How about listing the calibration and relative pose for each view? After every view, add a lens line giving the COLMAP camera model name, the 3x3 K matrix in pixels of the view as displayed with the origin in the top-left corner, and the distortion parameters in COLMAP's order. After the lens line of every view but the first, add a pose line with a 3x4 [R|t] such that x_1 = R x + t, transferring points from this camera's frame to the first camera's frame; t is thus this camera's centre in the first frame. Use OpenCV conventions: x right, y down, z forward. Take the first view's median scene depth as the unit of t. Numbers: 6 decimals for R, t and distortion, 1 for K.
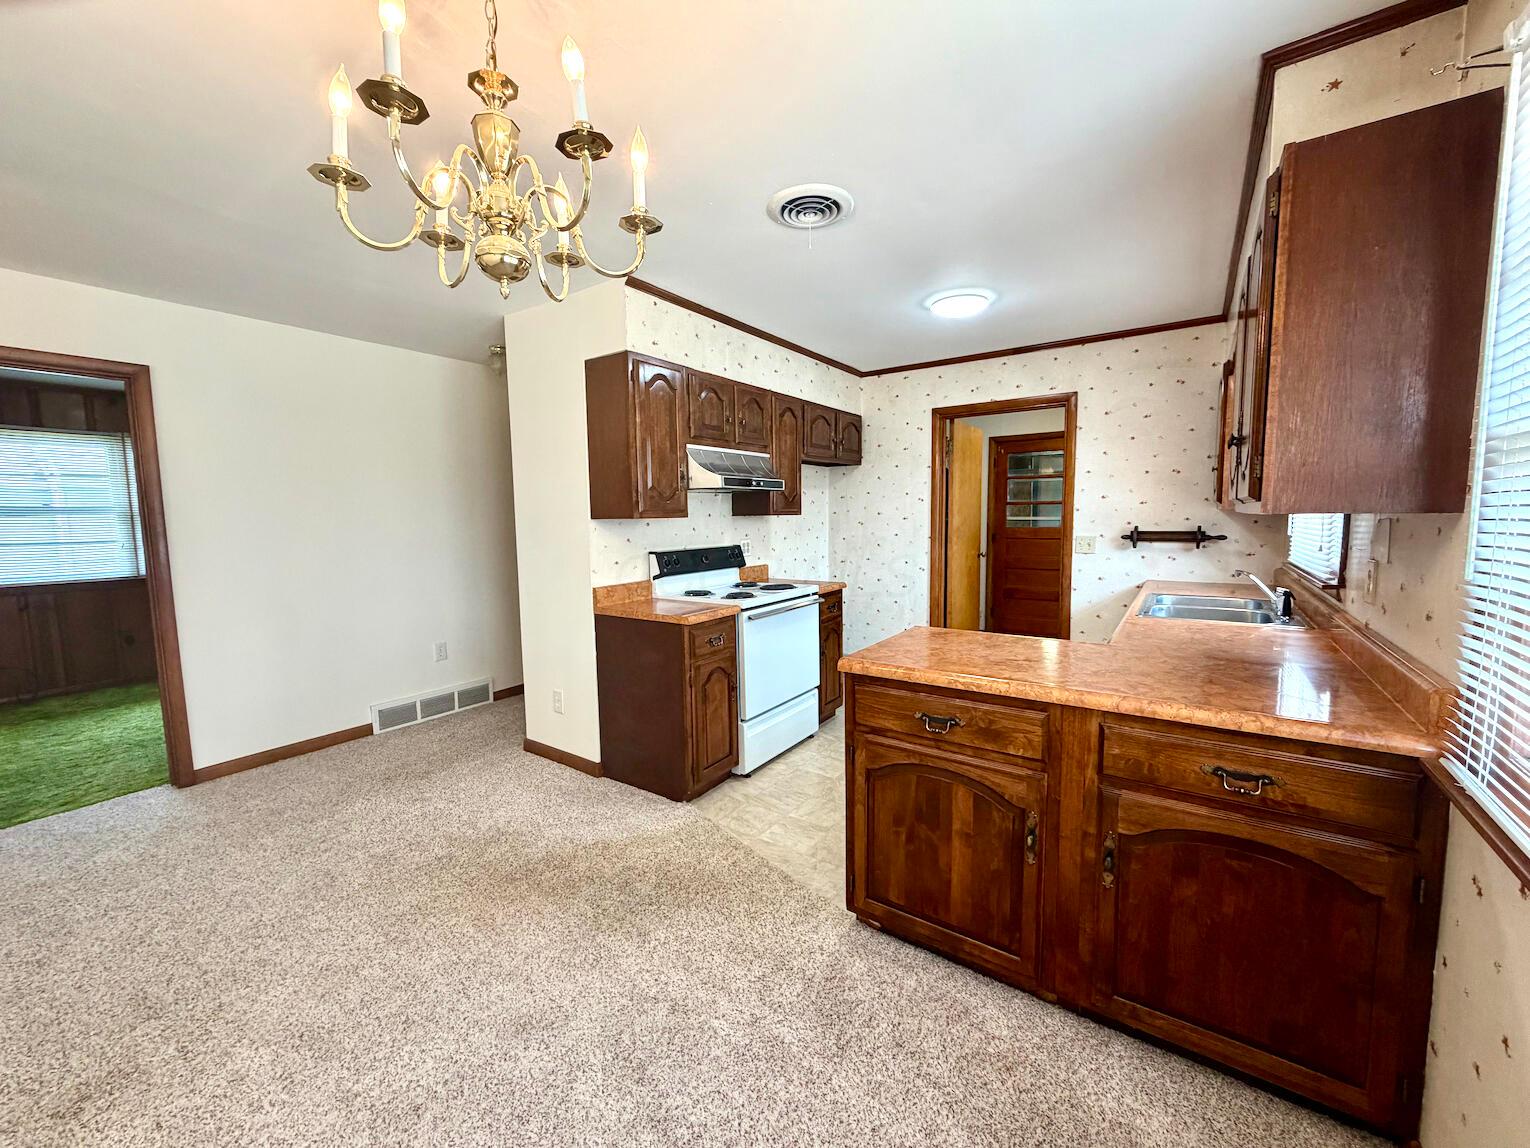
lens RADIAL K [[610.2, 0, 761.7], [0, 610.2, 573.2], [0, 0, 1]] dist [0.000379, -0.000298]
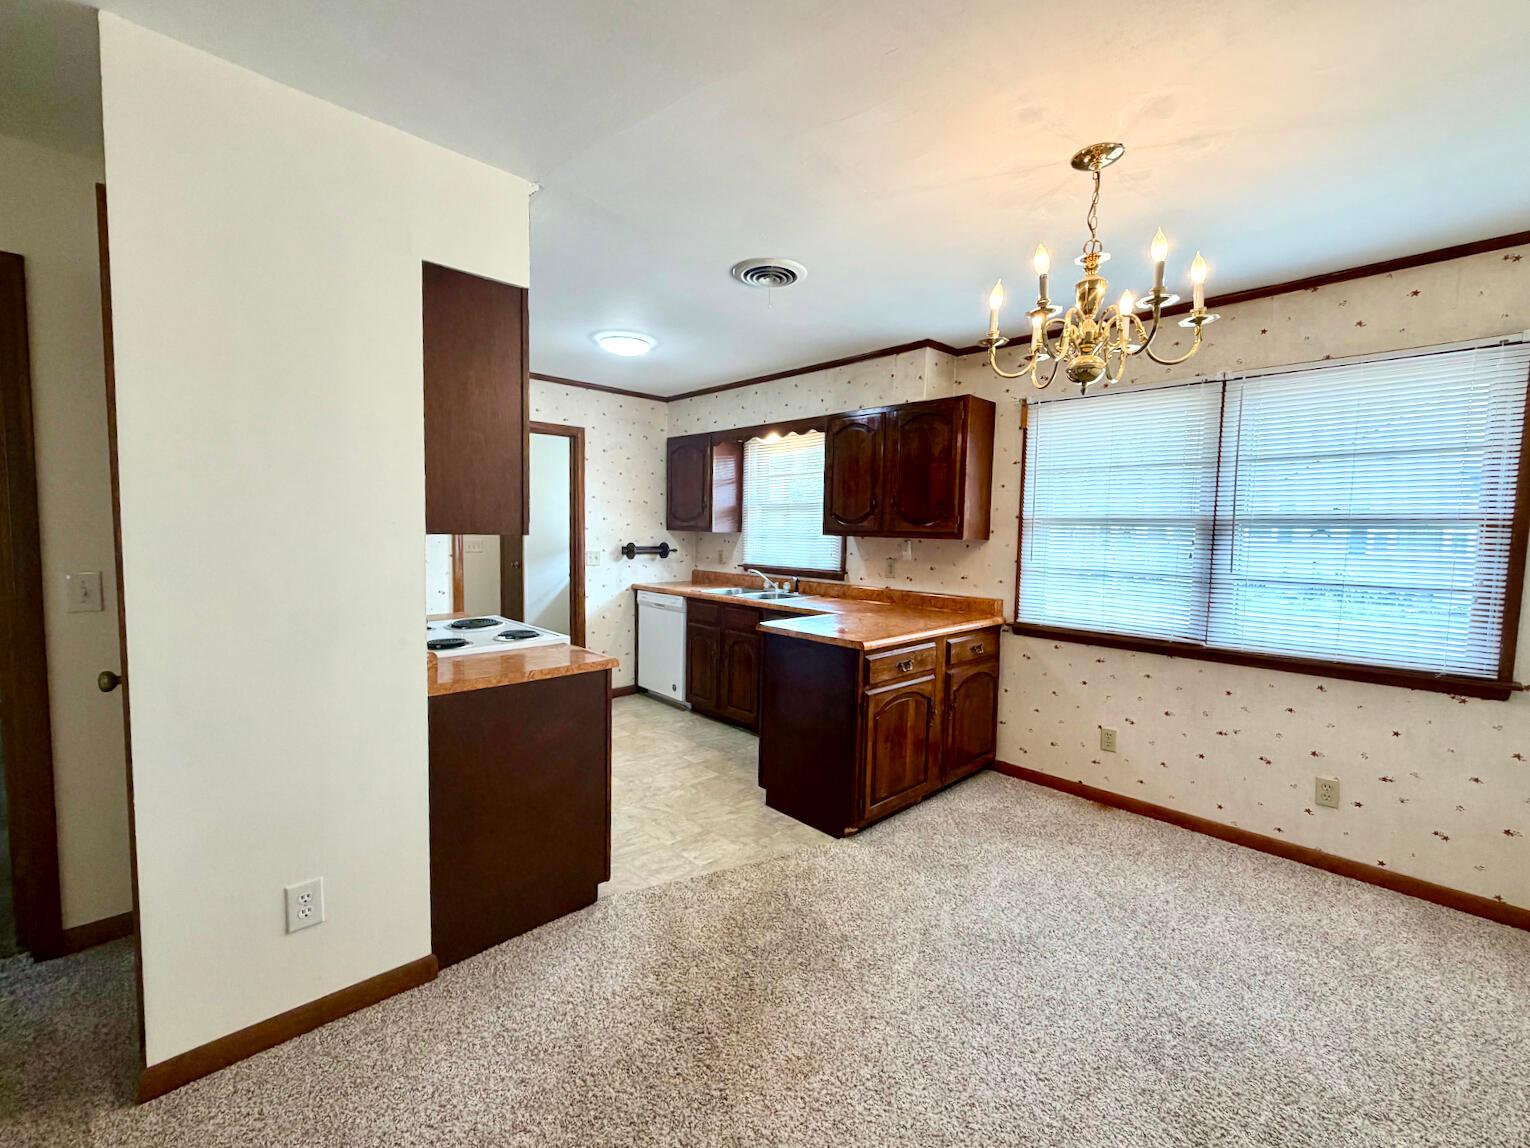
lens RADIAL K [[640.5, 0, 762.0], [0, 640.5, 573.2], [0, 0, 1]] dist [0.001200, 0.000036]
pose [[0.199699, -0.049895, 0.978586, -0.747728], [0.073628, 0.996643, 0.035791, -0.046135], [-0.977087, 0.064904, 0.202702, 0.520254]]
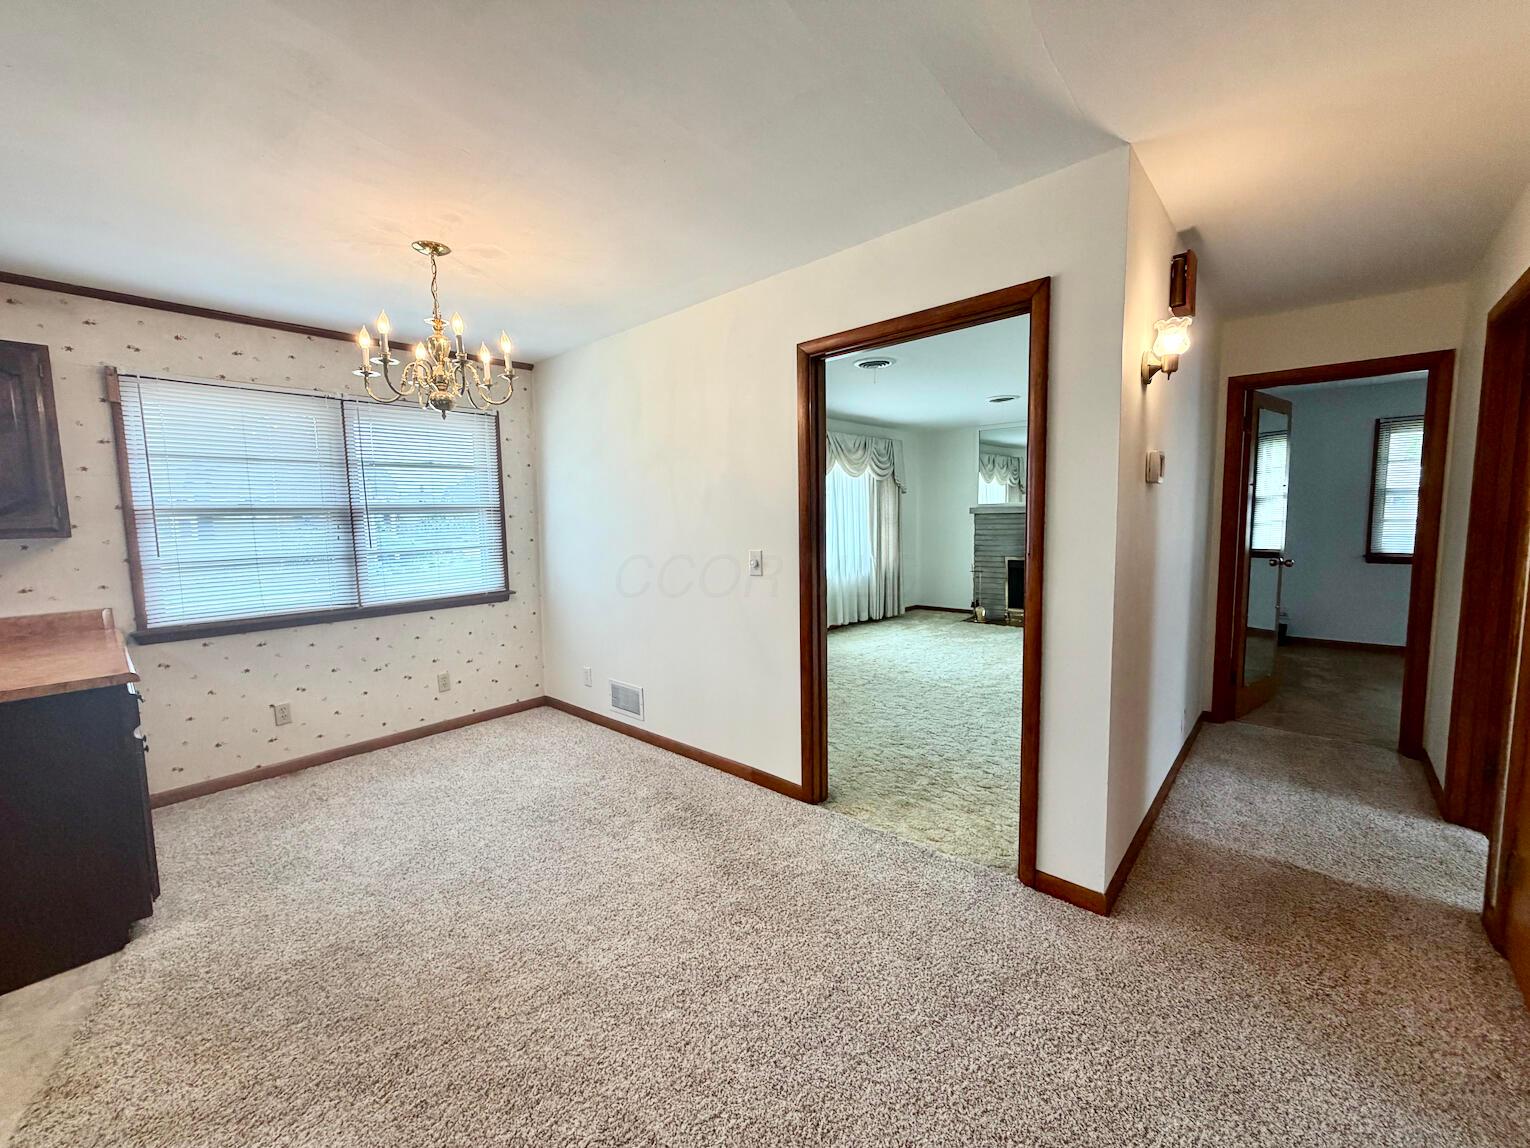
lens RADIAL K [[610.2, 0, 761.7], [0, 610.2, 573.2], [0, 0, 1]] dist [0.000379, -0.000298]
pose [[-0.991730, 0.022984, 0.126270, -0.611742], [0.046707, 0.981006, 0.188269, -0.097841], [-0.119544, 0.192610, -0.973966, 1.053686]]
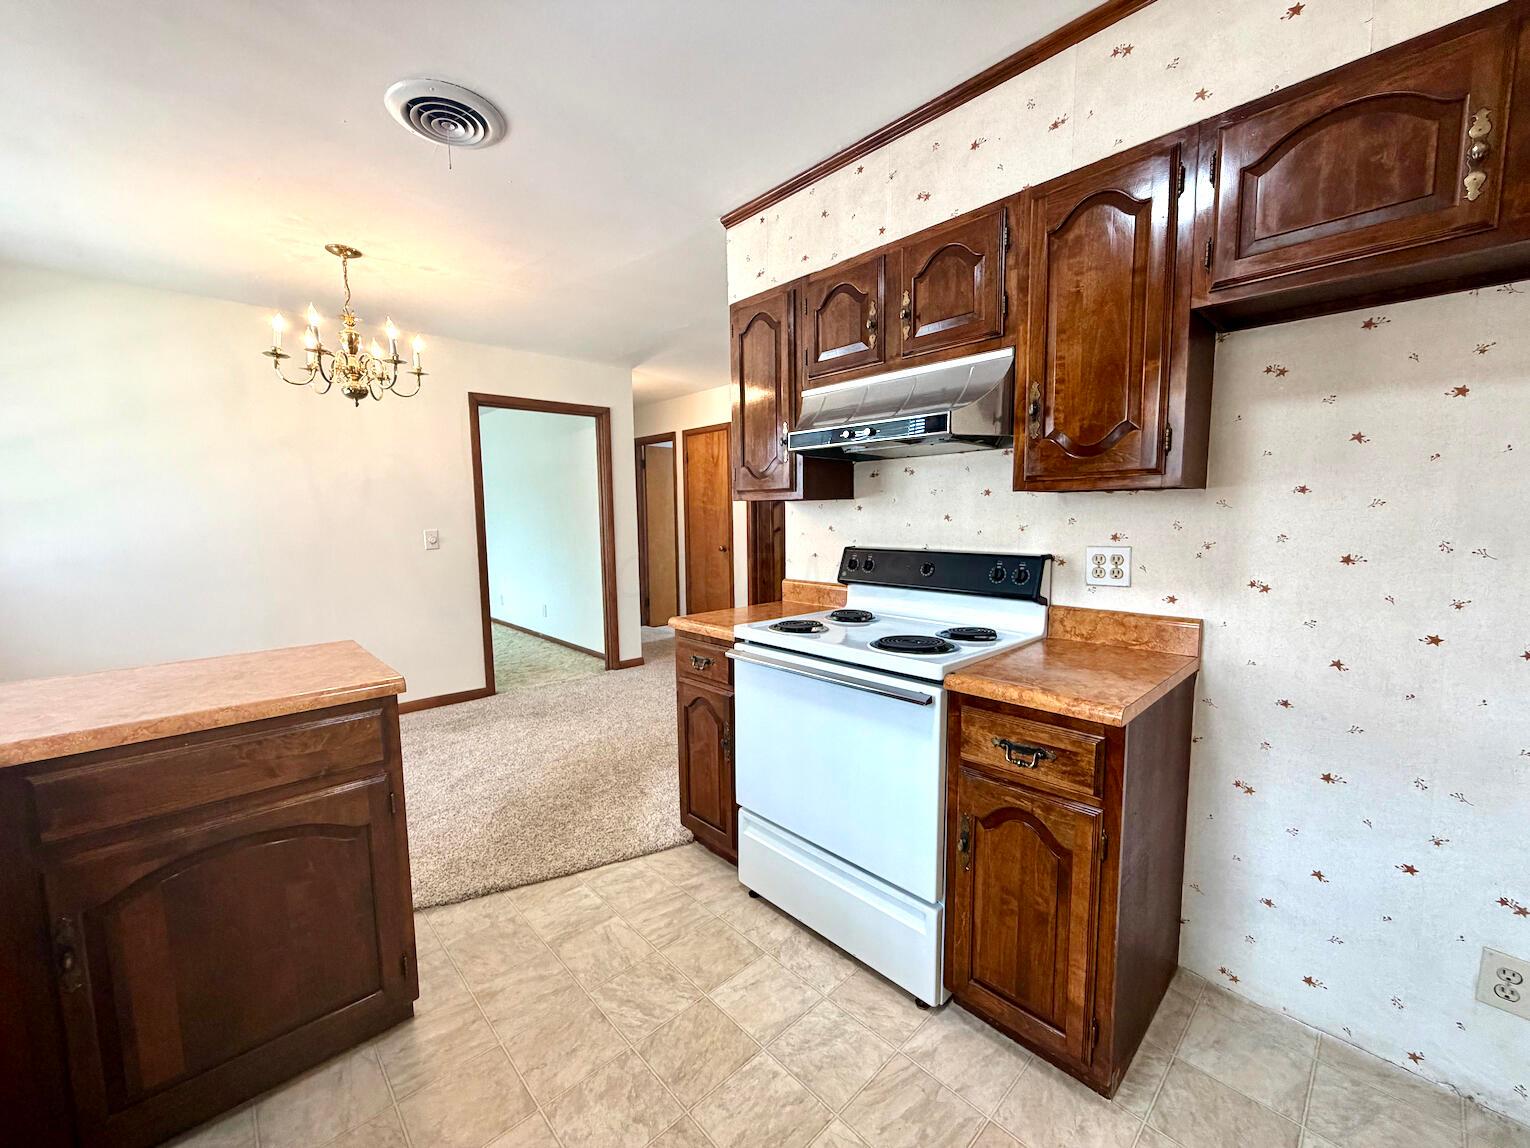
lens RADIAL K [[610.2, 0, 761.7], [0, 610.2, 573.2], [0, 0, 1]] dist [0.000379, -0.000298]
pose [[-0.208586, 0.114574, -0.971270, 0.550549], [-0.080398, 0.987744, 0.133783, -0.092649], [0.974694, 0.105993, -0.196818, 1.056804]]
